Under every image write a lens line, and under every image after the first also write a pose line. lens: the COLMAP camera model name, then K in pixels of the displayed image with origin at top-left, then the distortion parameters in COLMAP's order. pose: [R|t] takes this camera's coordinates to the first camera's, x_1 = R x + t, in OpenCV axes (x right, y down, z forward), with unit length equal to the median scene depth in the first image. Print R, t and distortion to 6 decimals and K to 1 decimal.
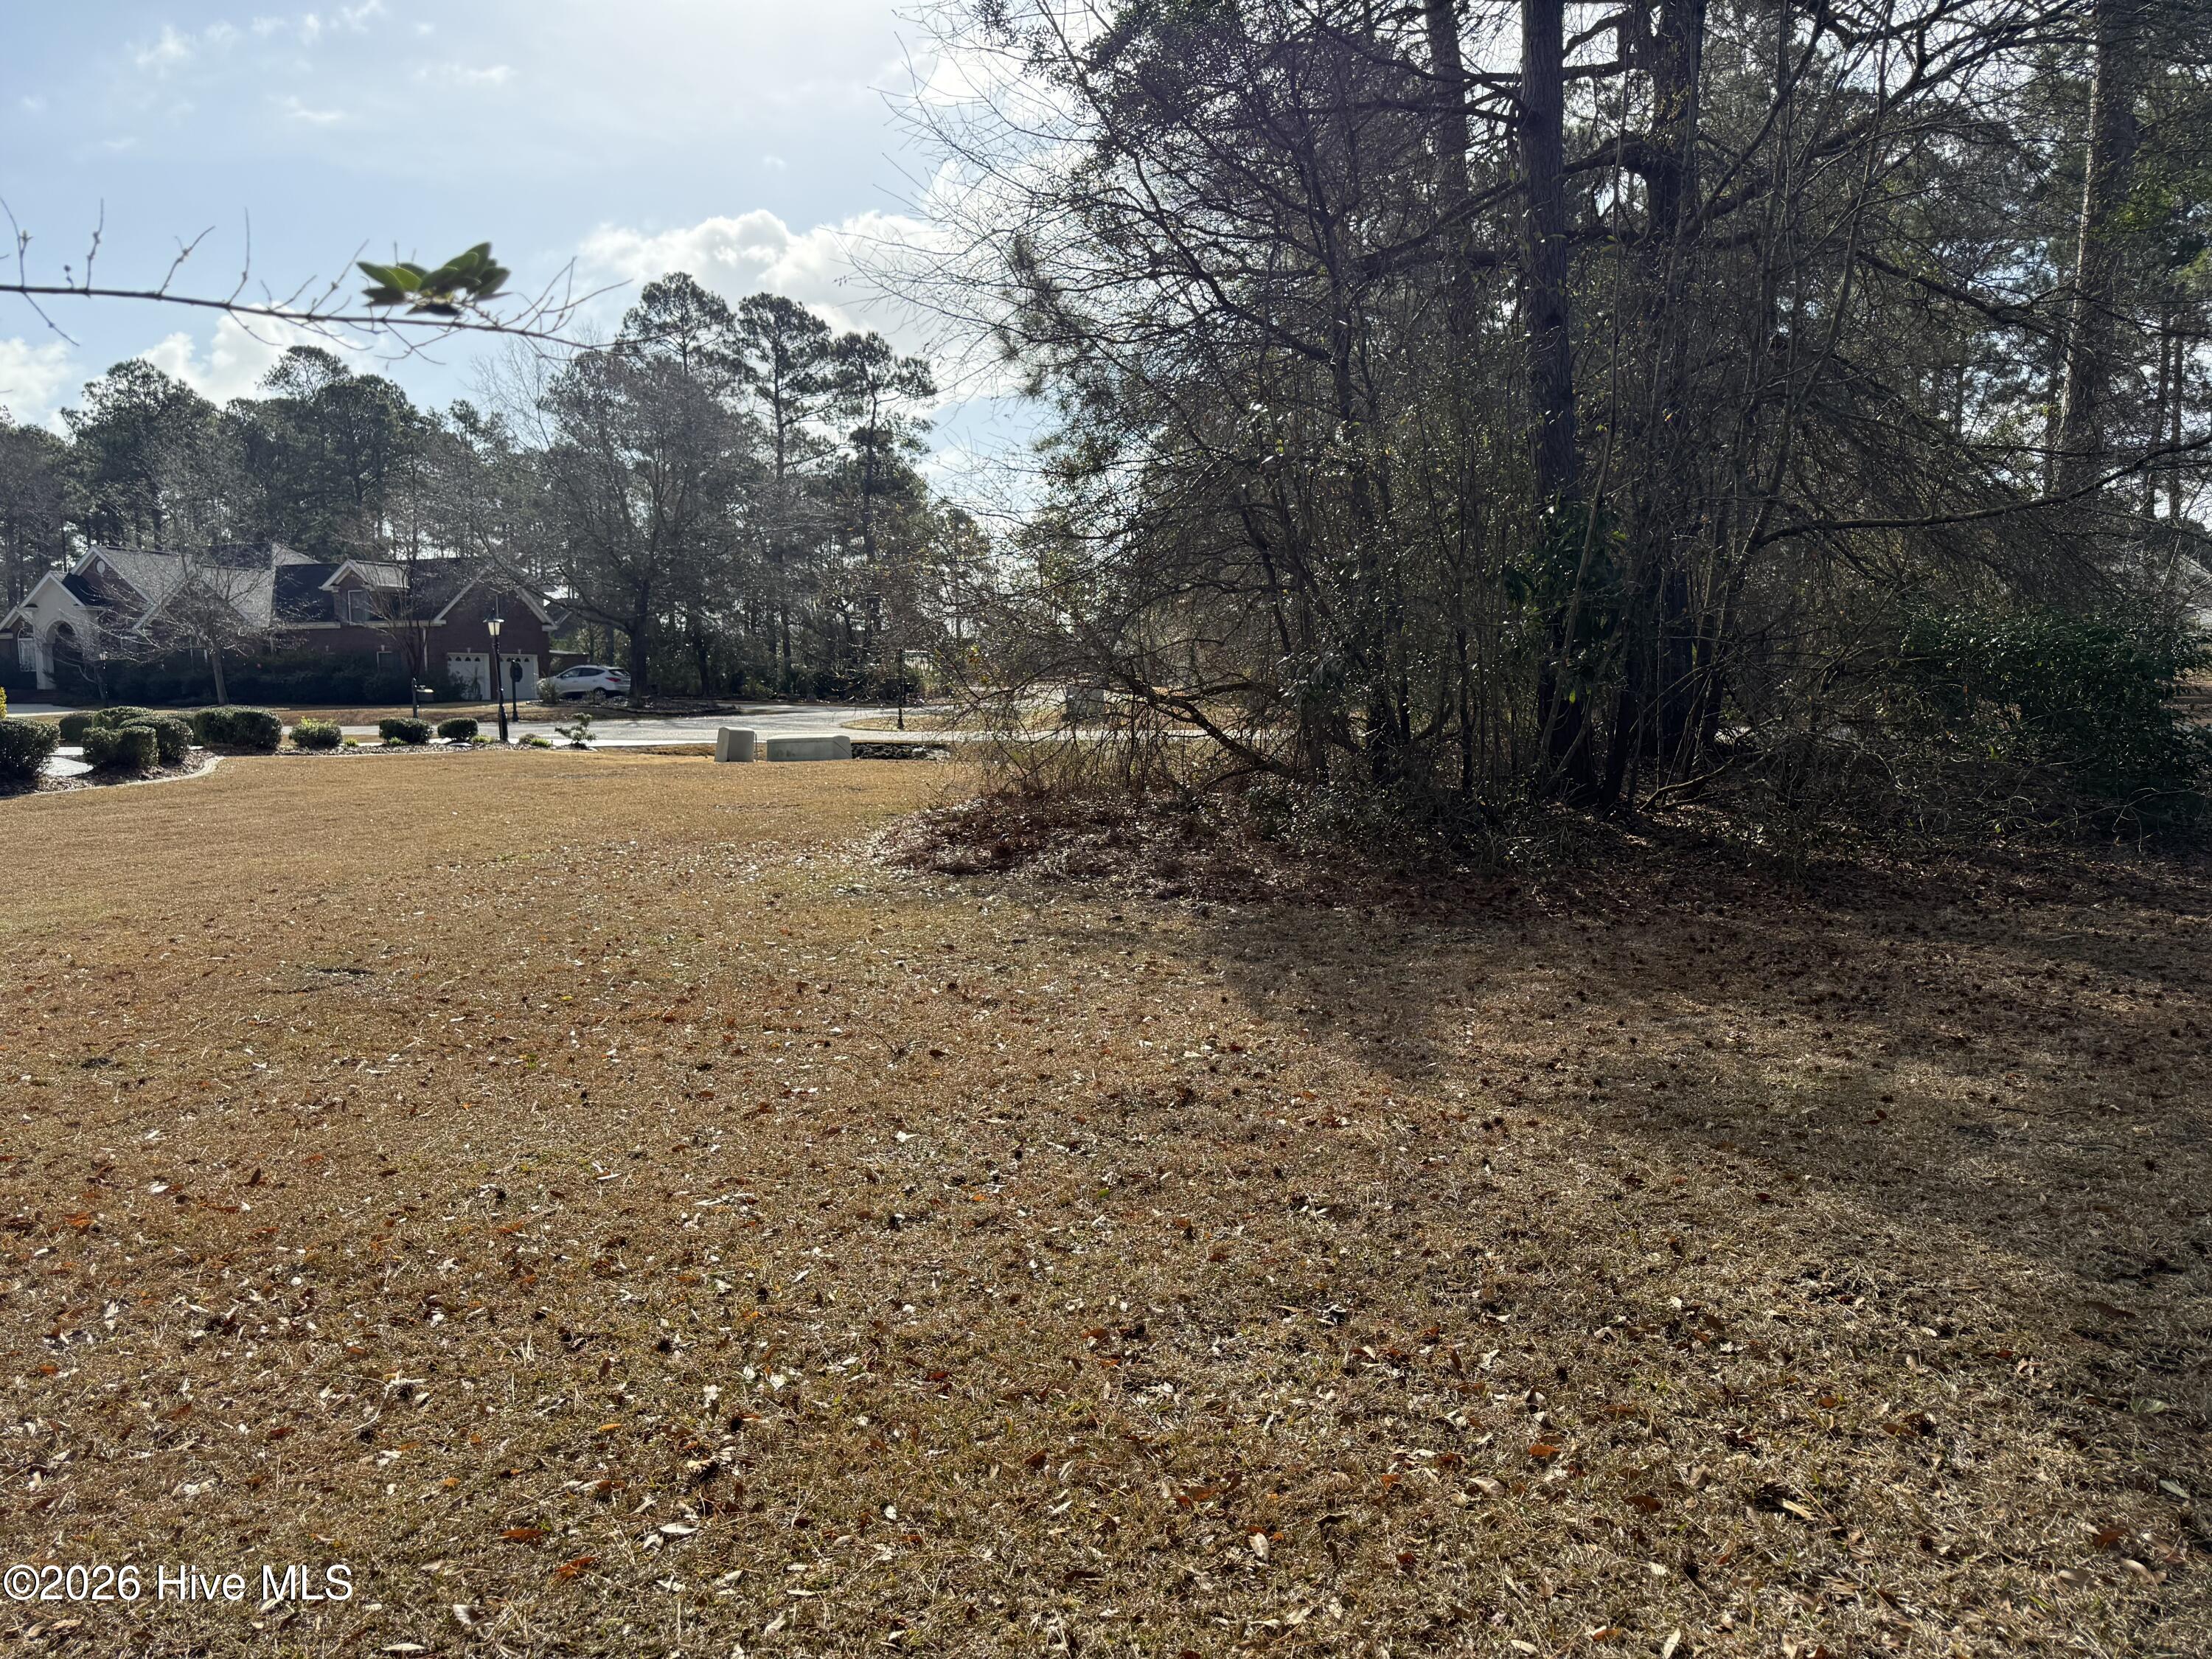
lens RADIAL K [[1557.8, 0, 1099.7], [0, 1557.8, 842.6], [0, 0, 1]] dist [0.042863, -0.054847]
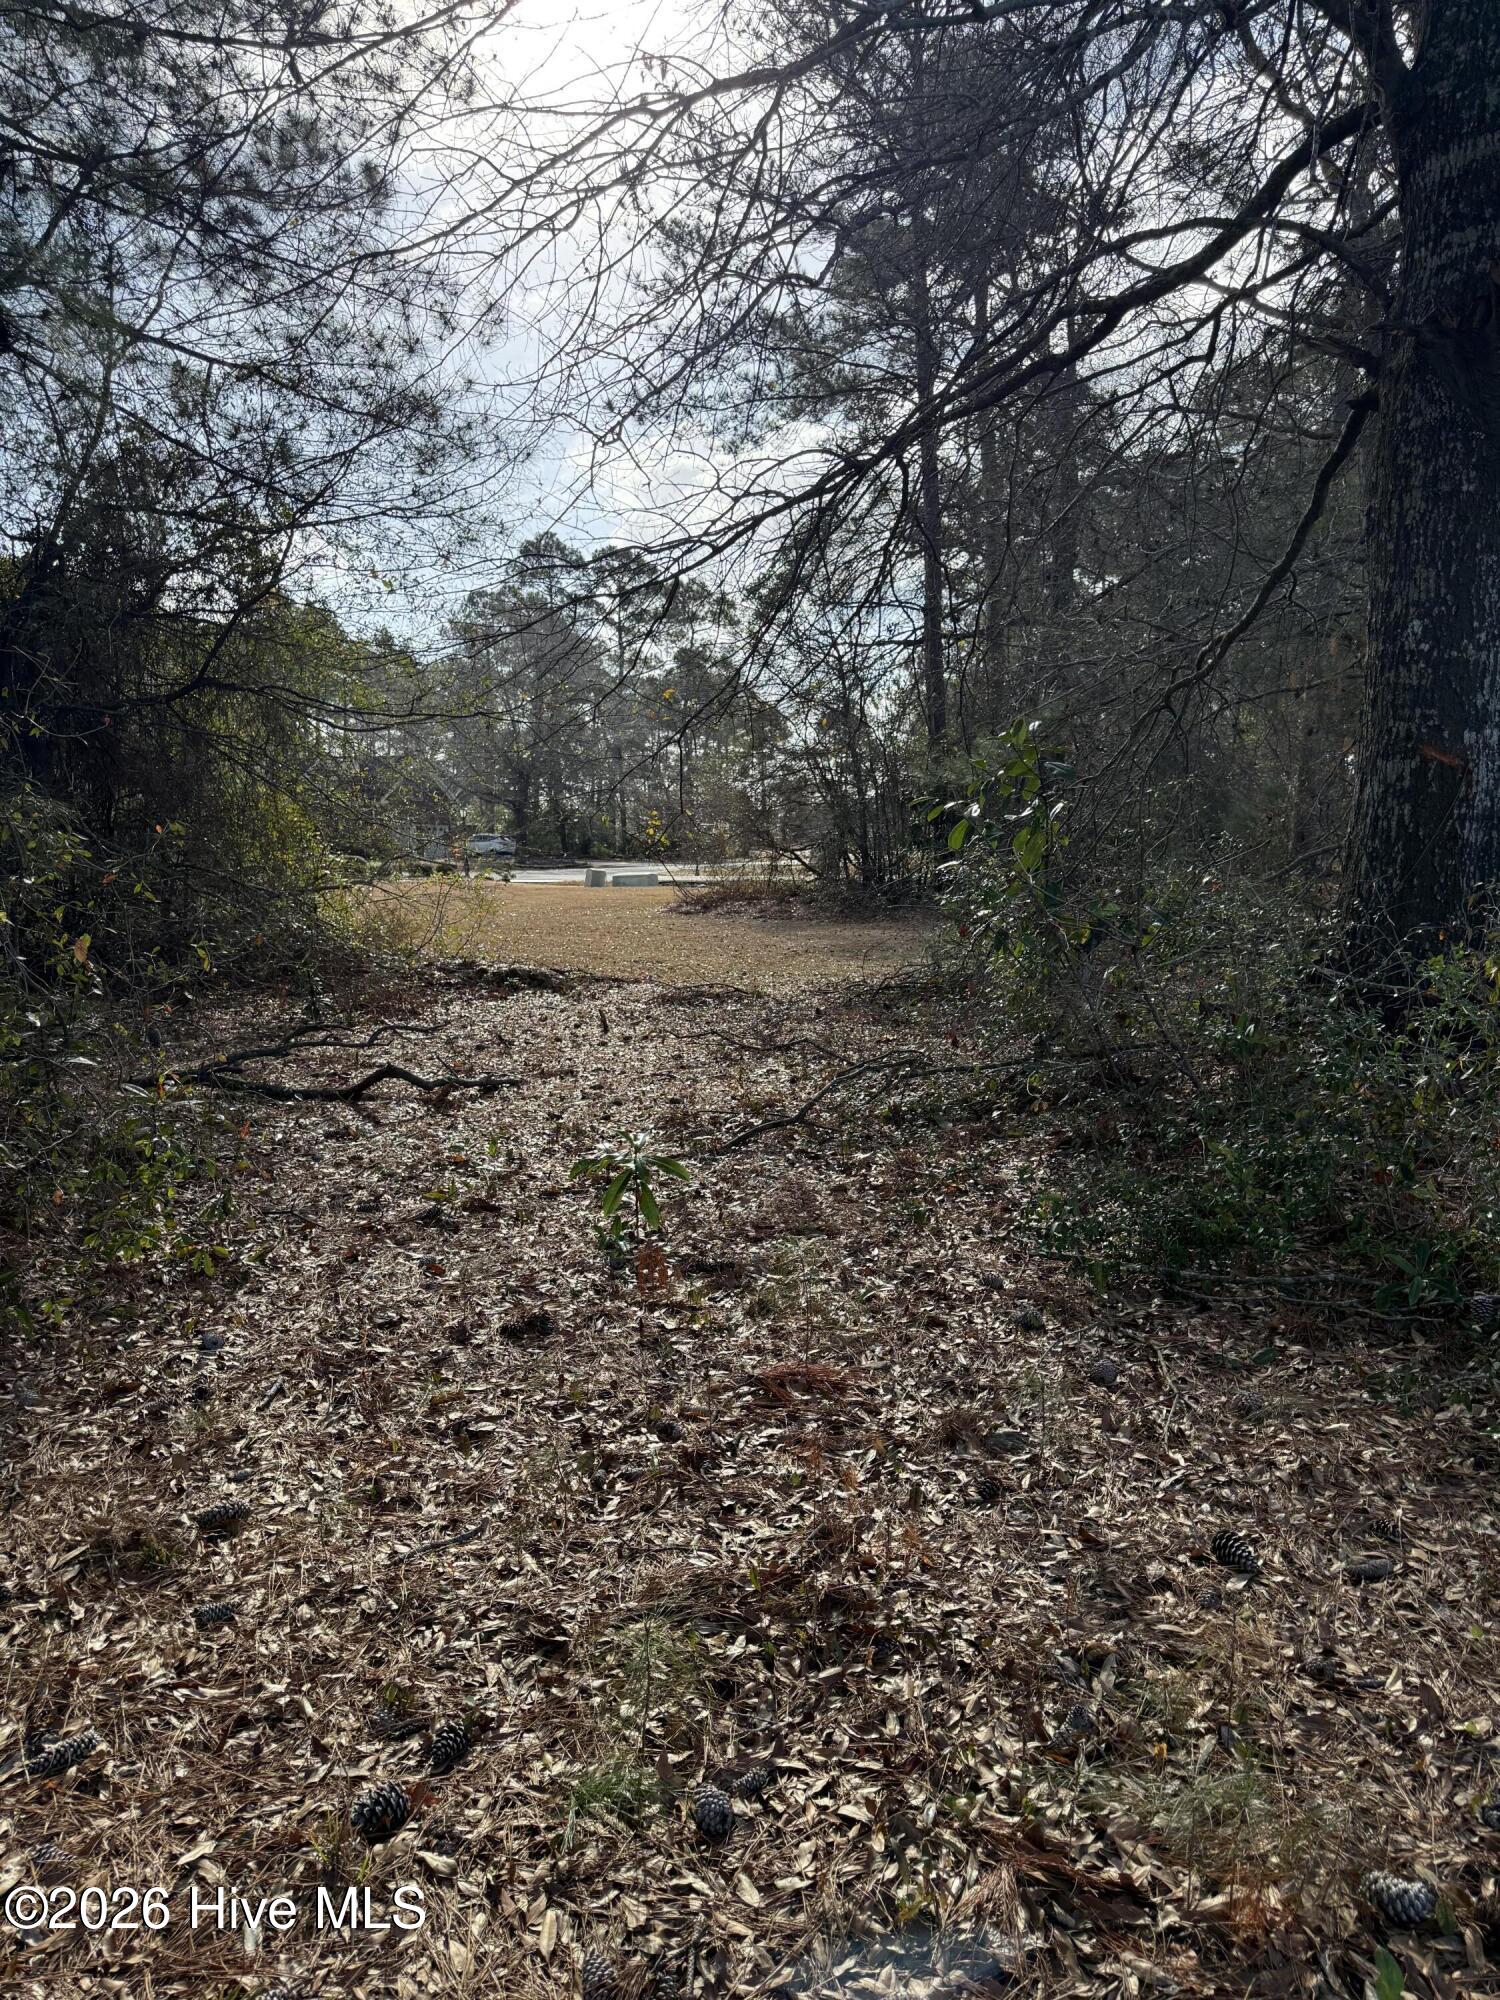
lens RADIAL K [[1408.5, 0, 751.7], [0, 1408.5, 1008.0], [0, 0, 1]] dist [0.042863, -0.054847]
pose [[0.994386, 0.016925, -0.104451, 0.203280], [-0.015735, 0.999802, 0.012206, 0.108273], [0.104637, -0.010494, 0.994455, -1.044595]]
